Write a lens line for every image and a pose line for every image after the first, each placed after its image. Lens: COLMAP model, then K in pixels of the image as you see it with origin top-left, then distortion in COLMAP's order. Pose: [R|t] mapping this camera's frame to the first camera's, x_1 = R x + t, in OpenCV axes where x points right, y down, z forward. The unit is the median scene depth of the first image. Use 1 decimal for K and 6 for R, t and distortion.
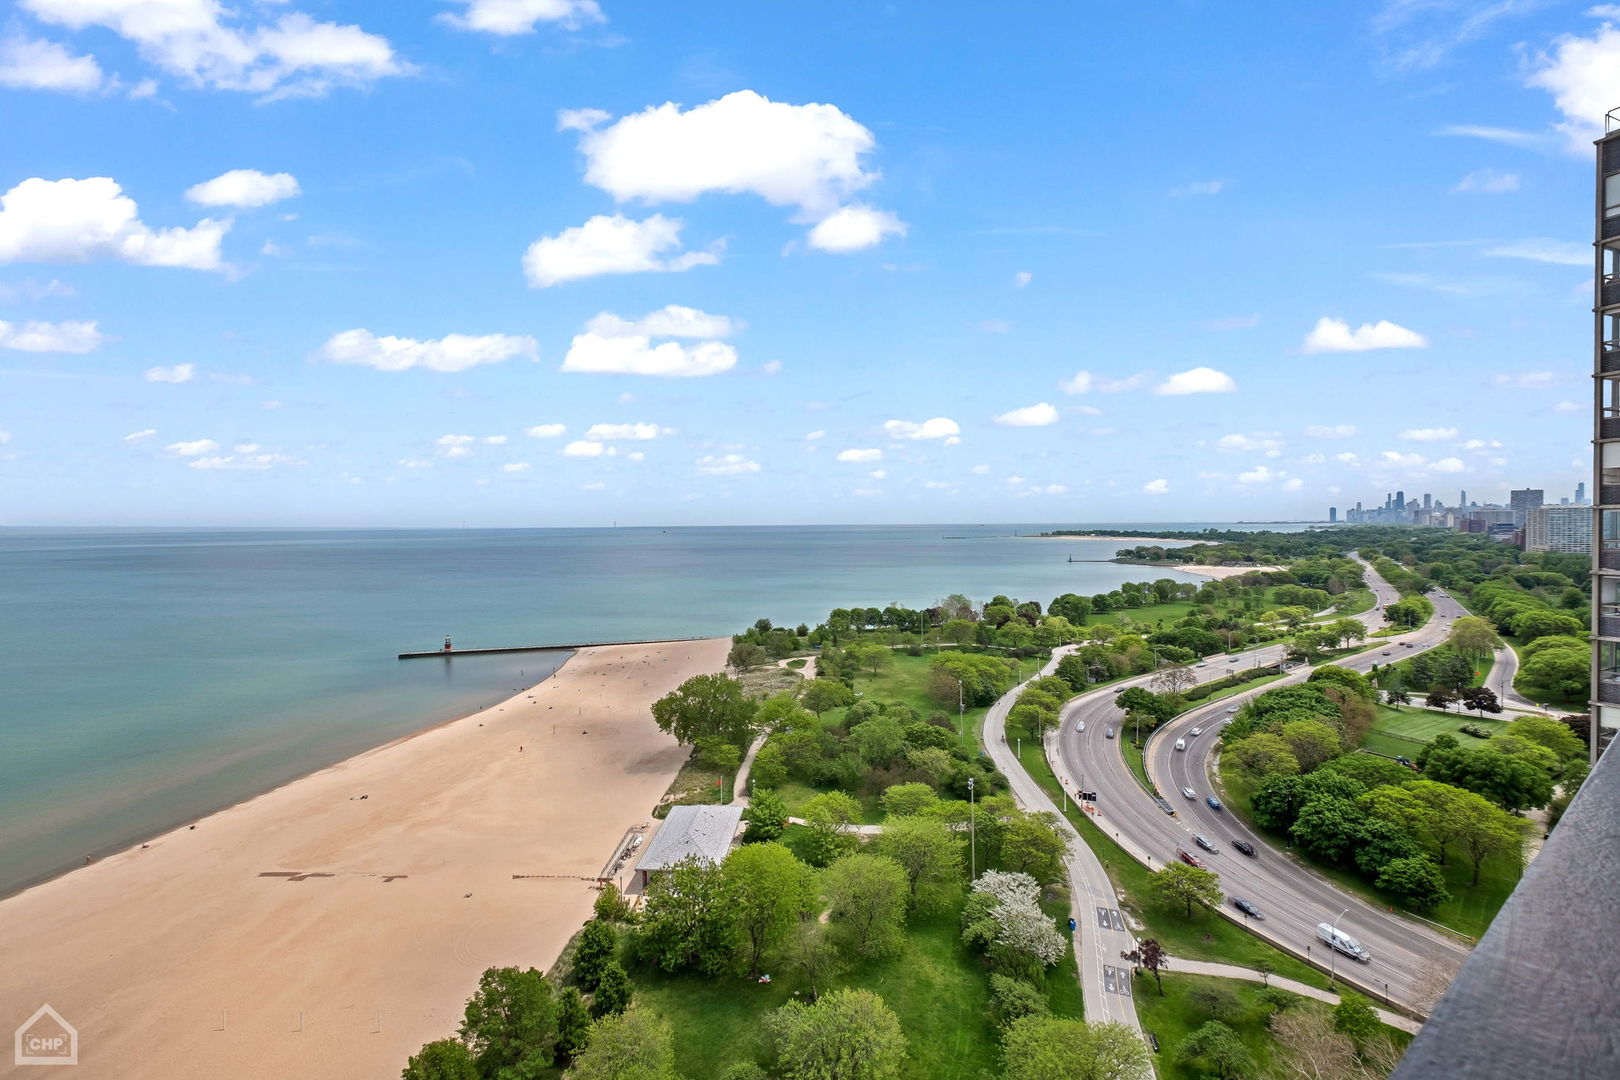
lens RADIAL K [[704.4, 0, 800.9], [0, 704.4, 533.1], [0, 0, 1]] dist [0.000796, 0.000930]
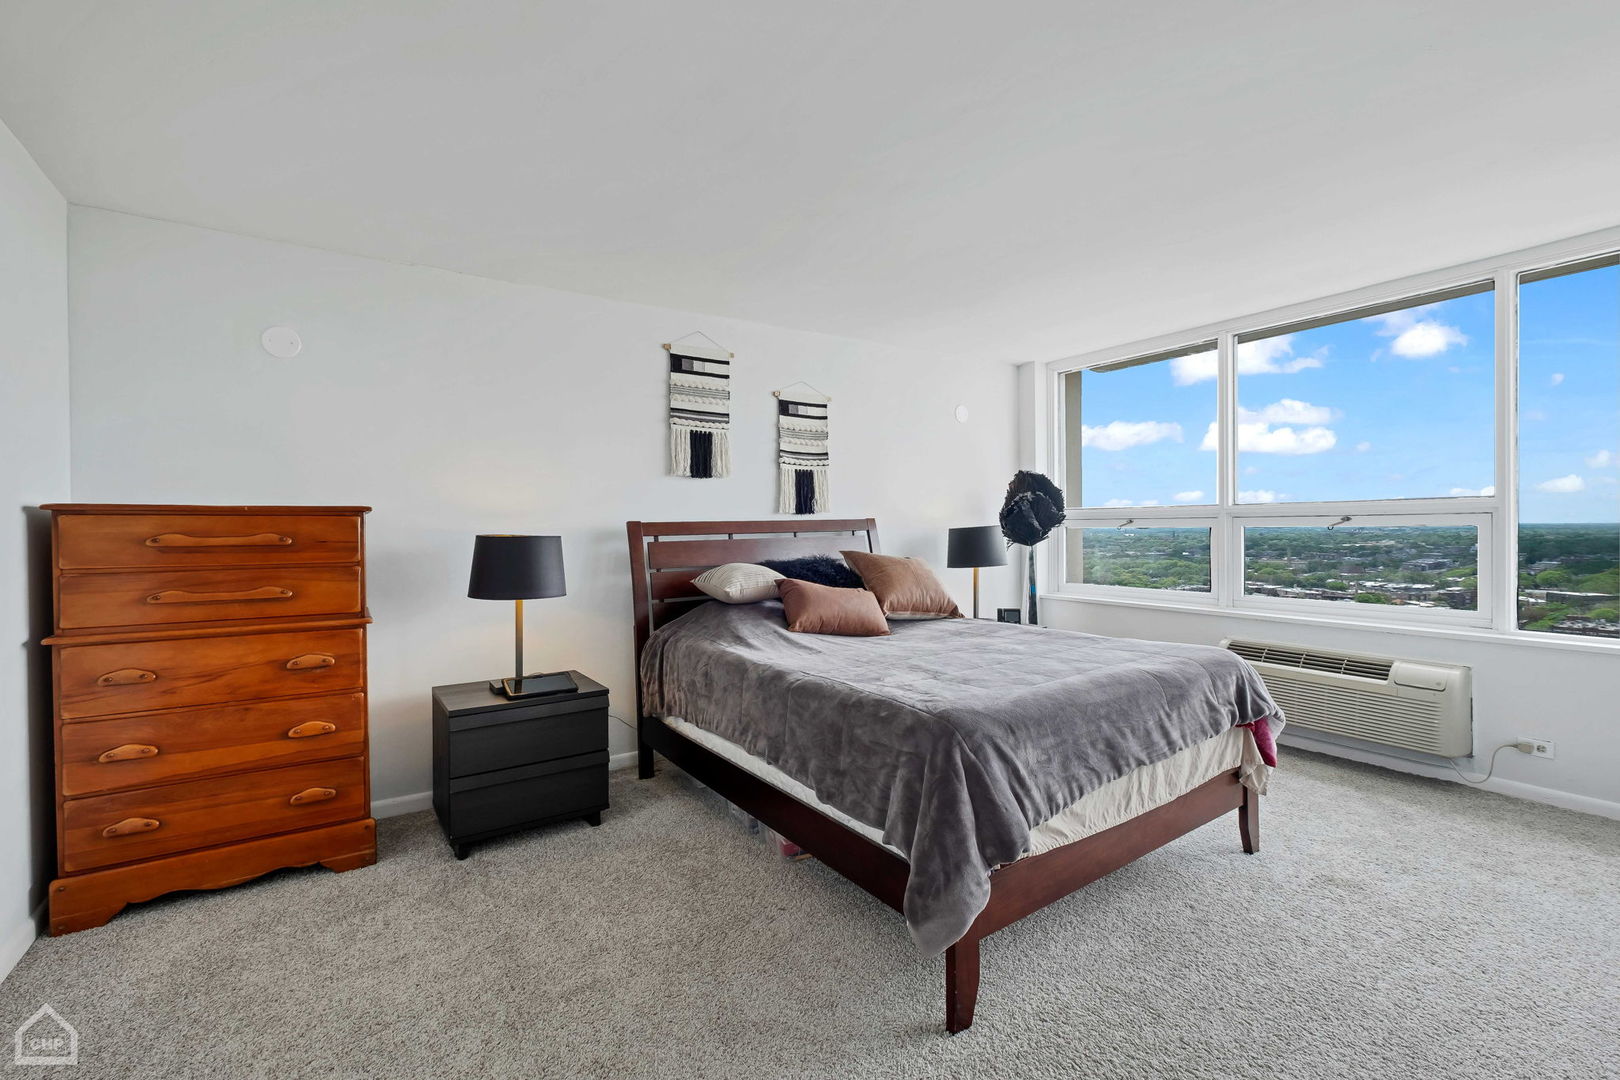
lens RADIAL K [[704.4, 0, 800.9], [0, 704.4, 533.1], [0, 0, 1]] dist [0.000796, 0.000930]
pose [[0.999994, -0.000533, 0.003417, -1.078262], [0.000529, 0.999999, 0.001387, -0.079602], [-0.003418, -0.001385, 0.999993, -0.292116]]
